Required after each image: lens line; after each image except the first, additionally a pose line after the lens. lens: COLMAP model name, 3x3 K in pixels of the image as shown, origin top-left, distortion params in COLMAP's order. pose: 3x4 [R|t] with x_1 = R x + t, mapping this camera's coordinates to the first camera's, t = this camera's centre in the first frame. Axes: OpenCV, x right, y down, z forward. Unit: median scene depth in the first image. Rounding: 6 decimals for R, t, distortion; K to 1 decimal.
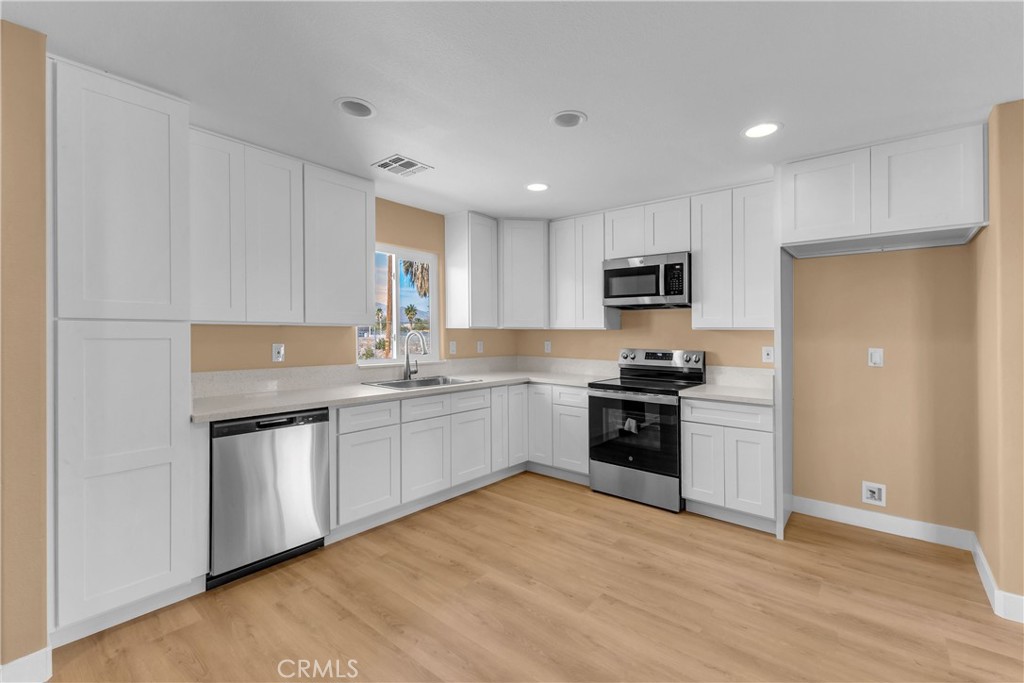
lens RADIAL K [[443.0, 0, 516.1], [0, 443.0, 326.3], [0, 0, 1]] dist [0.009412, -0.001383]
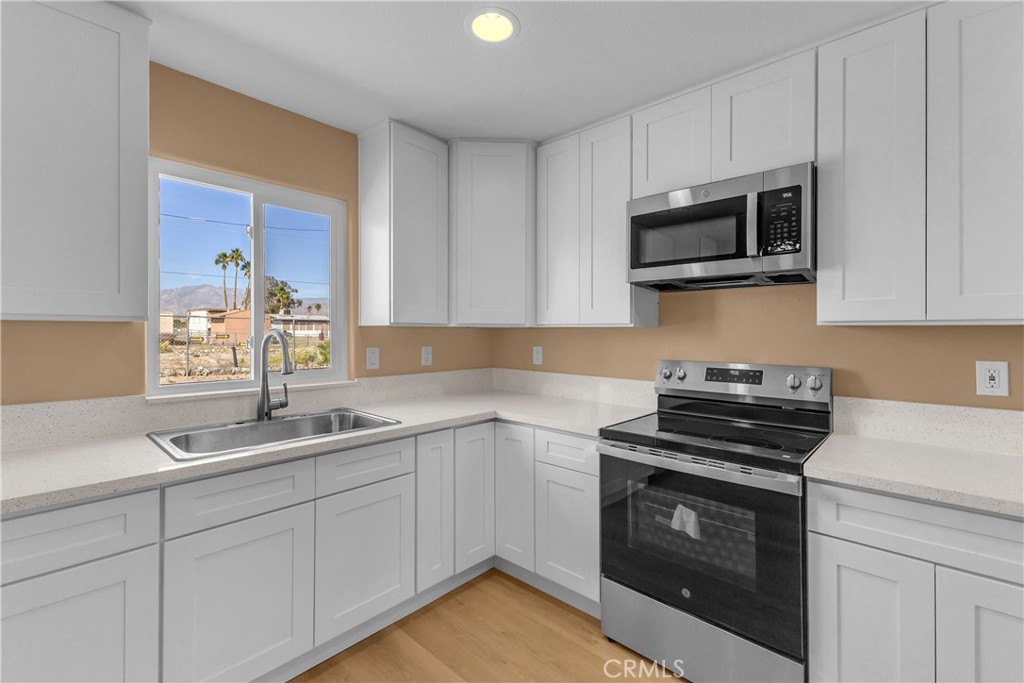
lens RADIAL K [[443.0, 0, 515.3], [0, 443.0, 328.8], [0, 0, 1]] dist [0.009412, -0.001383]
pose [[0.998845, -0.002579, -0.047982, 0.099190], [0.002871, 0.999978, 0.006000, 0.007387], [0.047966, -0.006131, 0.998830, 0.527515]]
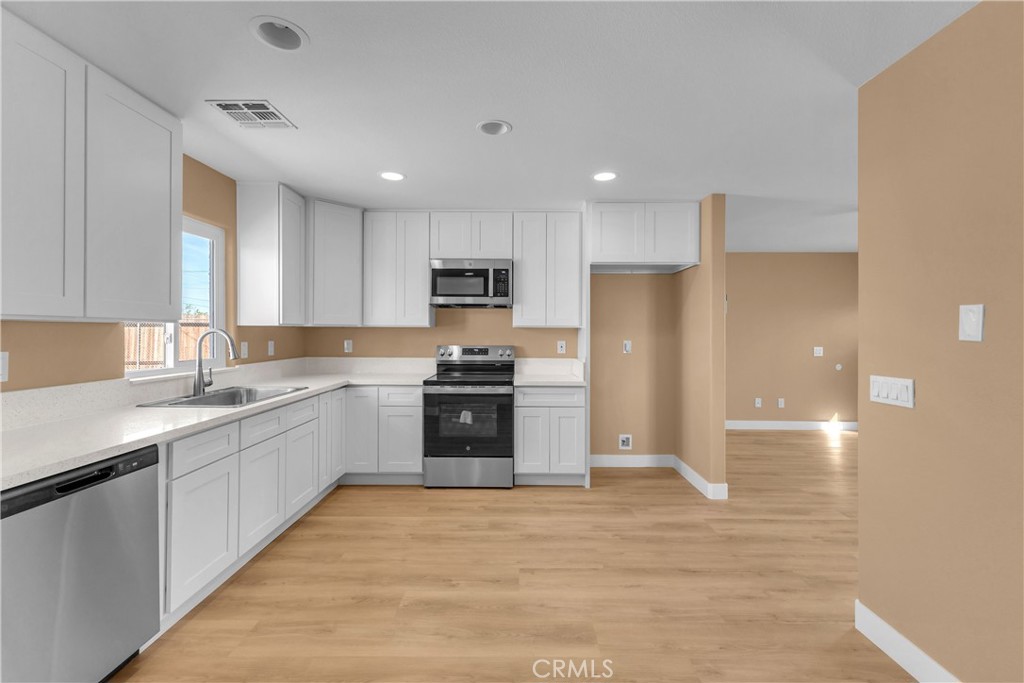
lens RADIAL K [[443.0, 0, 514.9], [0, 443.0, 322.1], [0, 0, 1]] dist [0.009412, -0.001383]
pose [[0.777505, 0.008350, 0.628822, -0.339376], [-0.007055, 0.999965, -0.004555, -0.001488], [-0.628838, -0.000895, 0.777536, 0.103962]]
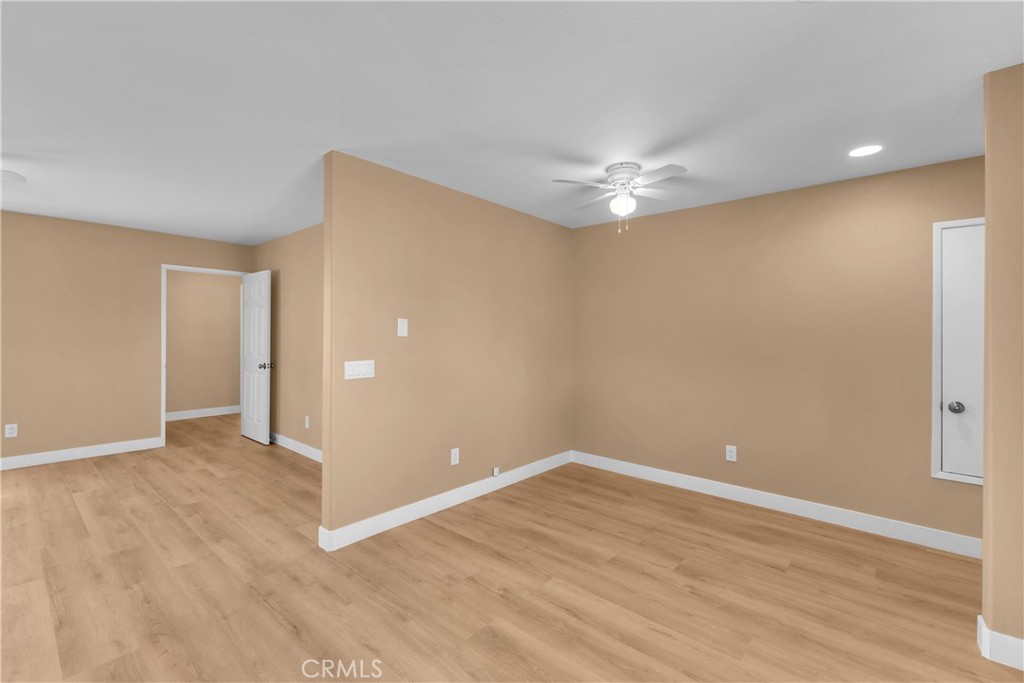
lens RADIAL K [[443.0, 0, 518.0], [0, 443.0, 339.7], [0, 0, 1]] dist [0.009412, -0.001383]
pose [[-0.999382, -0.021047, 0.028165, 0.045707], [-0.021103, 0.999776, -0.001691, 0.016448], [-0.028123, -0.002284, -0.999602, 1.065564]]
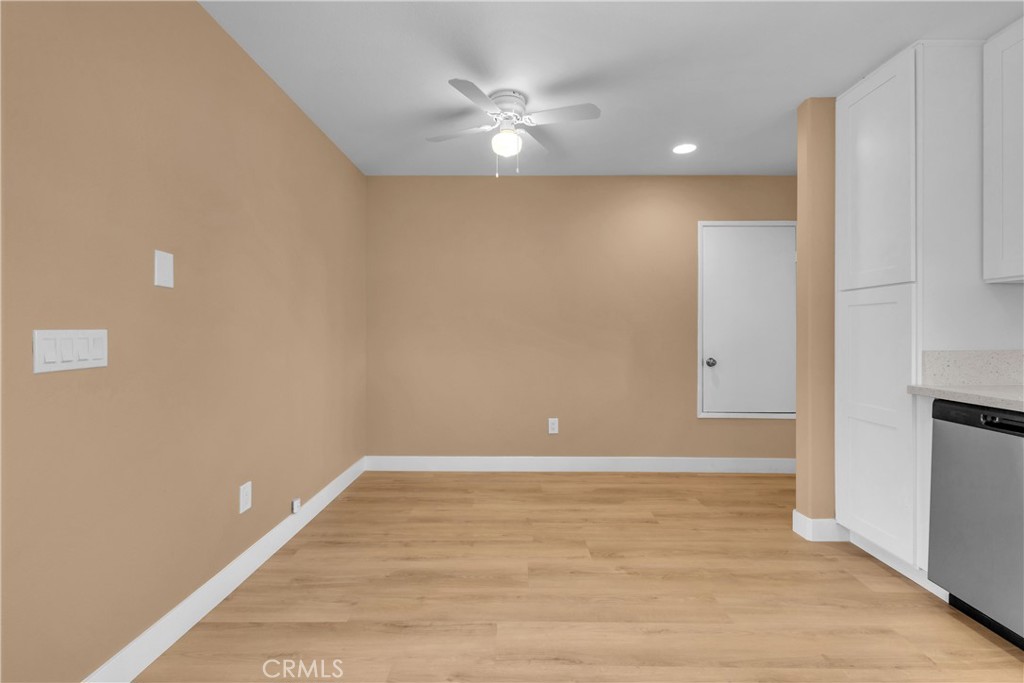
lens RADIAL K [[443.0, 0, 515.8], [0, 443.0, 332.1], [0, 0, 1]] dist [0.009412, -0.001383]
pose [[-0.778862, -0.011782, -0.627085, 0.307965], [-0.000388, 0.999832, -0.018304, 0.069131], [0.627195, -0.014013, -0.778736, 0.768821]]
